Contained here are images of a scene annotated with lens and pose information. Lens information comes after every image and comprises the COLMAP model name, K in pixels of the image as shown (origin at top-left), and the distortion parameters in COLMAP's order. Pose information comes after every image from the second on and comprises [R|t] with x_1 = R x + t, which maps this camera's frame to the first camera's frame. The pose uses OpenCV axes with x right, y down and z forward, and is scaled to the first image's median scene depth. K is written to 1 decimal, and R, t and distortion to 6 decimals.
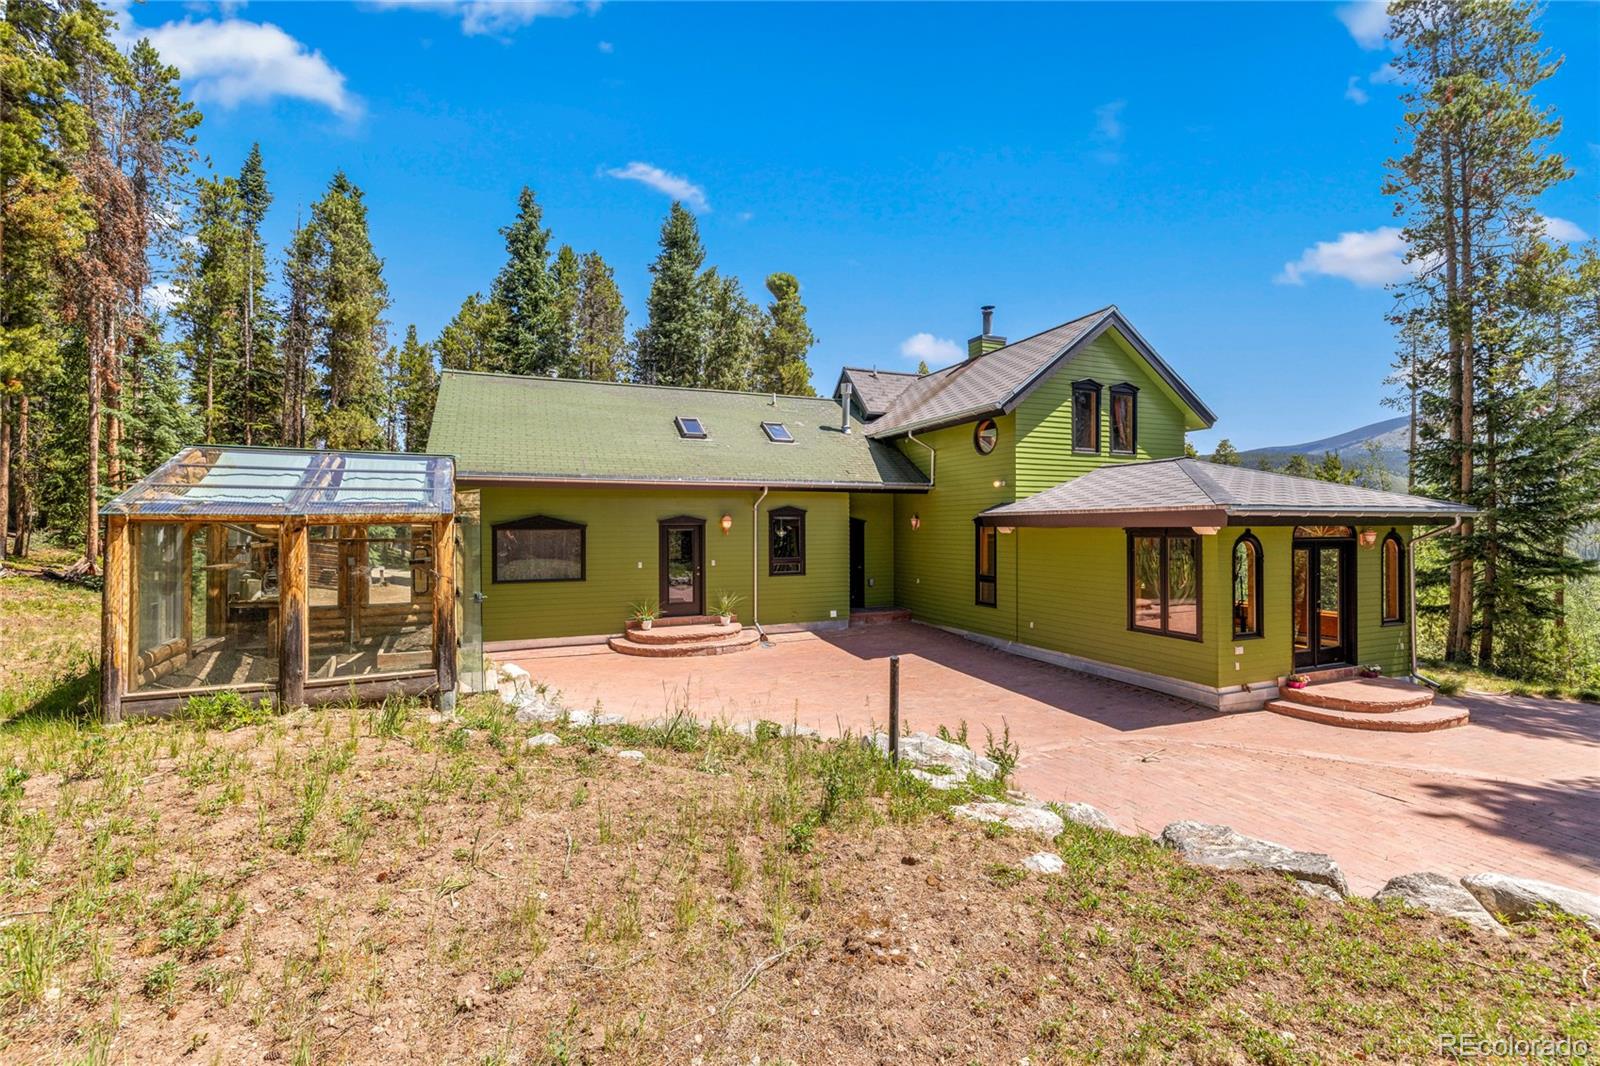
lens RADIAL K [[705.1, 0, 800.0], [0, 705.1, 533.0], [0, 0, 1]] dist [0.014580, 0.000271]
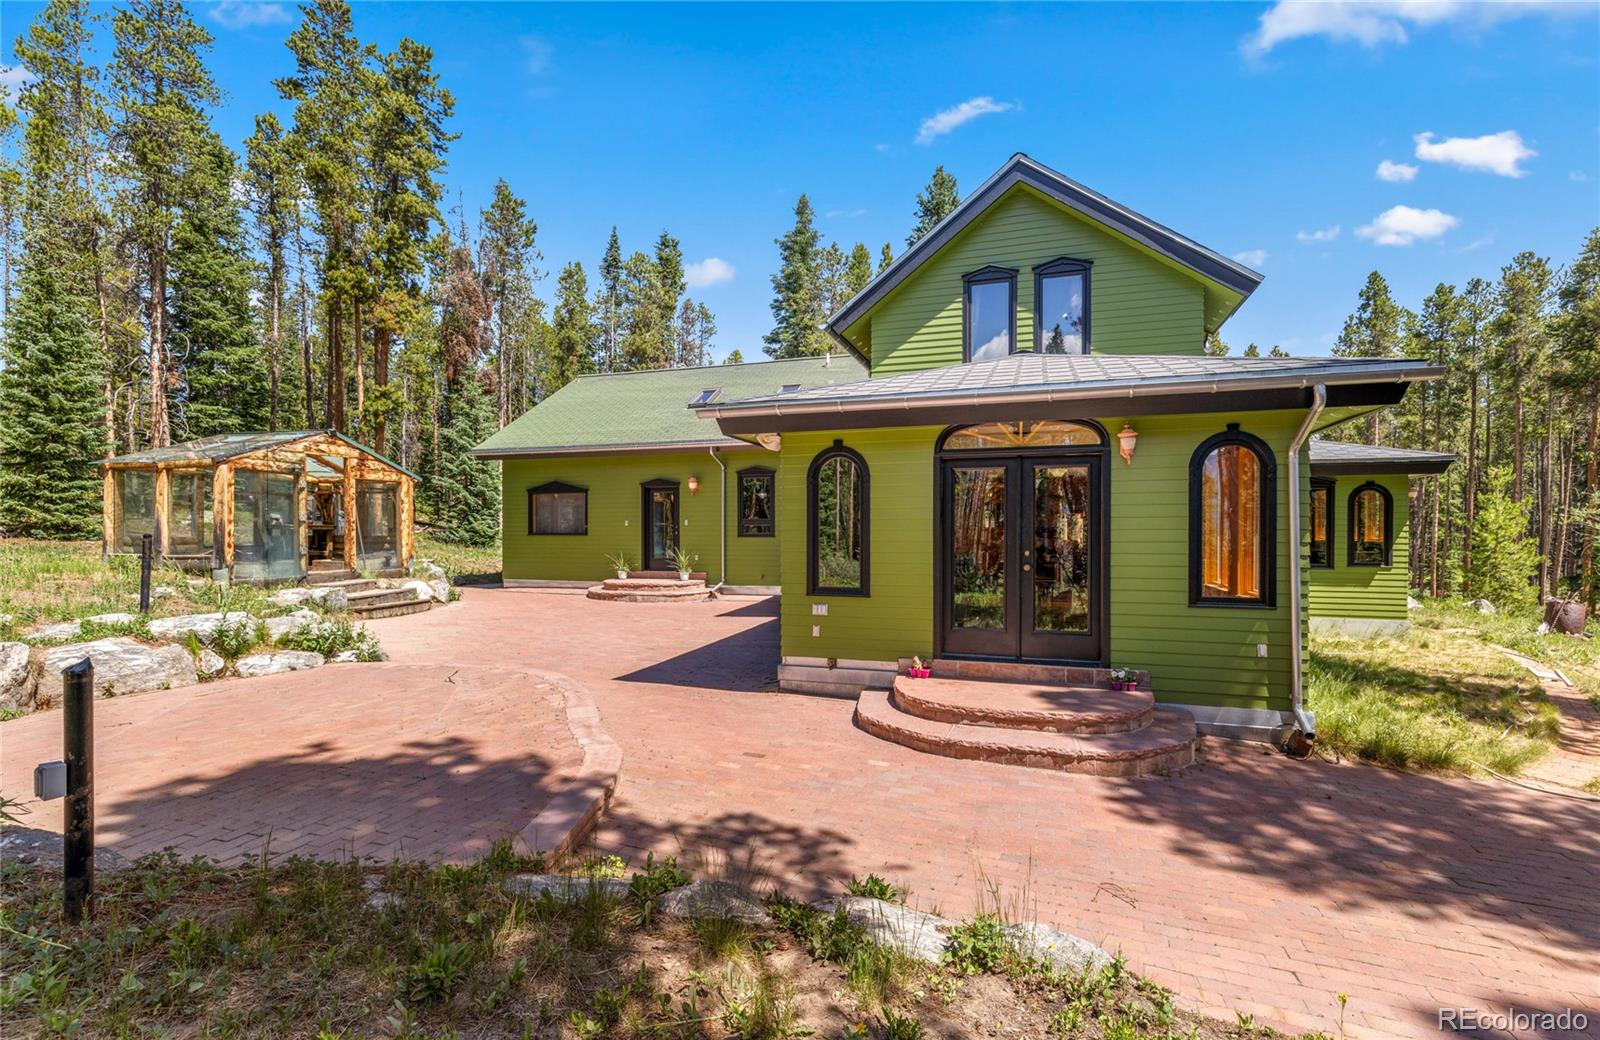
lens RADIAL K [[718.0, 0, 799.9], [0, 718.0, 543.6], [0, 0, 1]] dist [-0.000827, -0.000069]
pose [[0.751471, 0.013293, -0.659632, 0.799980], [-0.009264, 0.999911, 0.009596, 0.068989], [0.659701, -0.001100, 0.751528, 0.330700]]
